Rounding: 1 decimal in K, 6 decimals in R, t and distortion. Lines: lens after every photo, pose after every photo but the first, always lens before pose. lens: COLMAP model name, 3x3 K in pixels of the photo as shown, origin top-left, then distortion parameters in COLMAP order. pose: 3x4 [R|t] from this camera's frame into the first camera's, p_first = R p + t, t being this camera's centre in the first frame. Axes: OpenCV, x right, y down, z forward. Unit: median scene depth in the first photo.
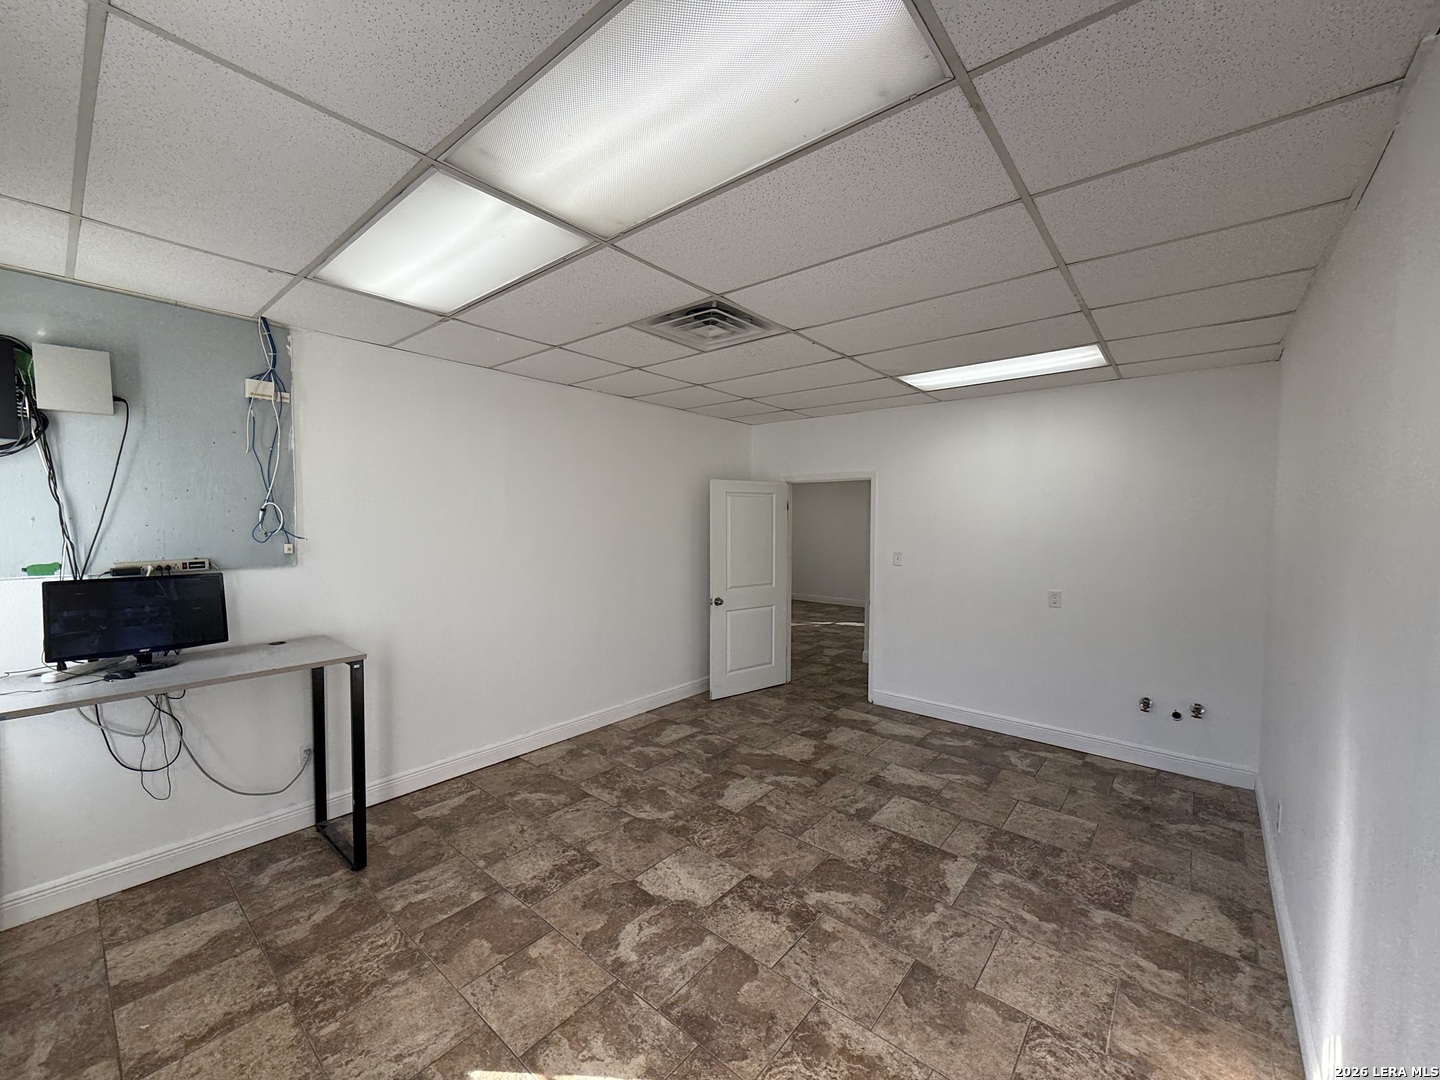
lens RADIAL K [[567.5, 0, 727.8], [0, 567.5, 547.5], [0, 0, 1]] dist [0.001792, 0.000034]
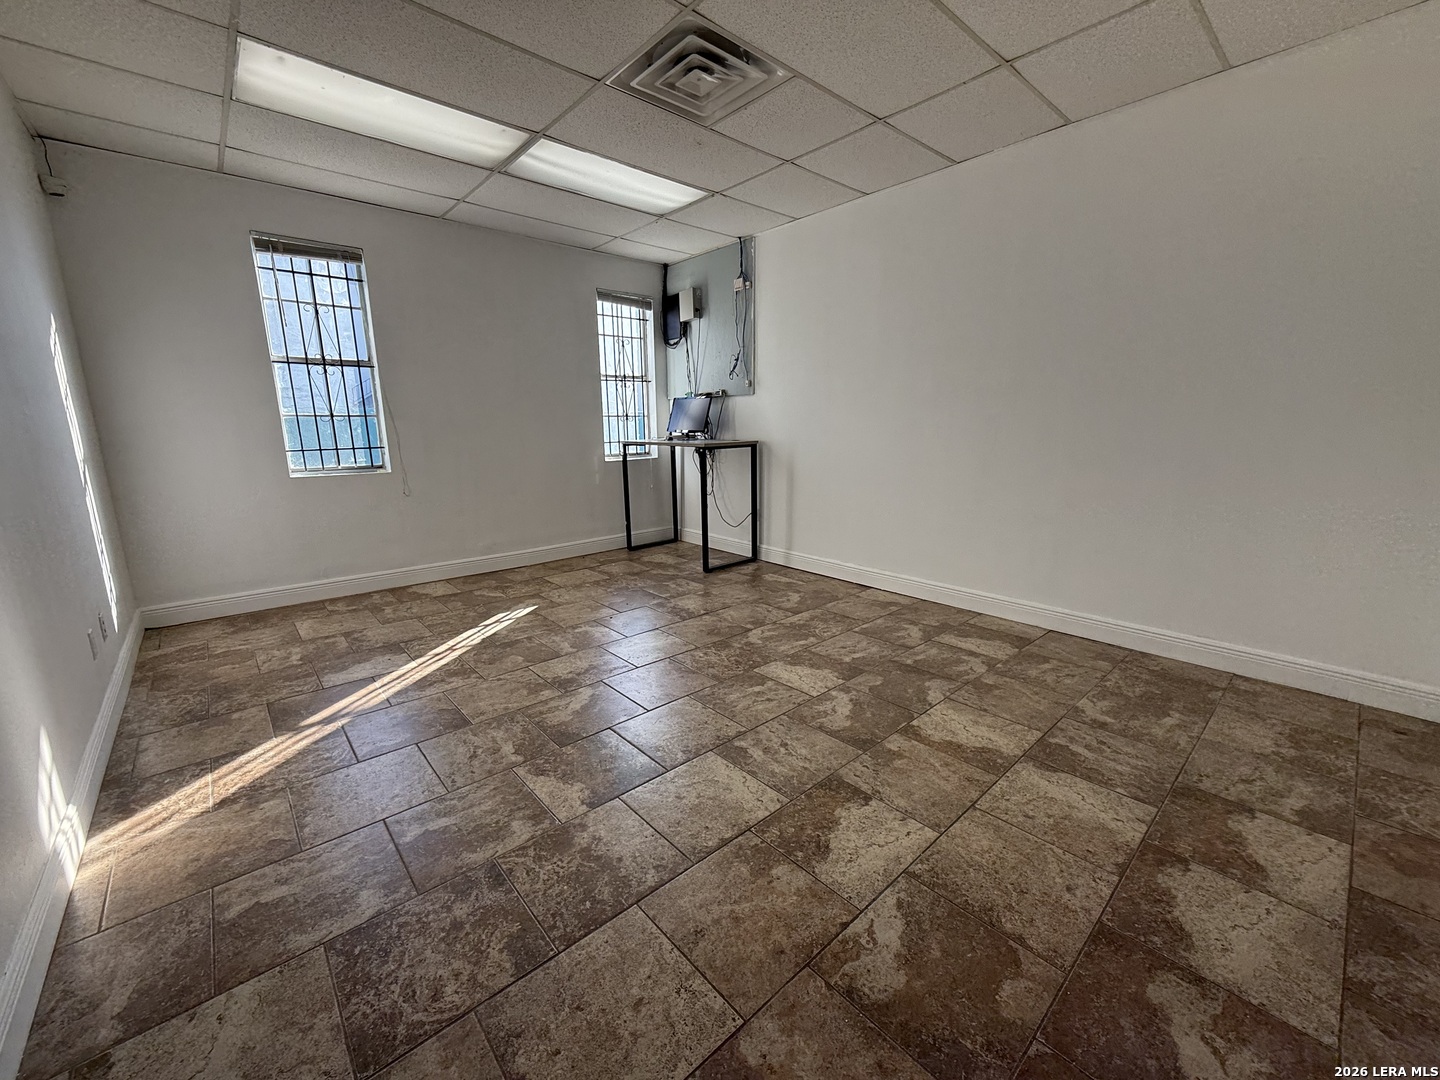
lens RADIAL K [[567.5, 0, 718.6], [0, 567.5, 540.9], [0, 0, 1]] dist [0.001792, 0.000034]
pose [[-0.147517, 0.196830, -0.969276, 0.769665], [-0.043516, 0.977757, 0.205175, 0.094187], [0.988102, 0.072446, -0.135671, 0.987780]]
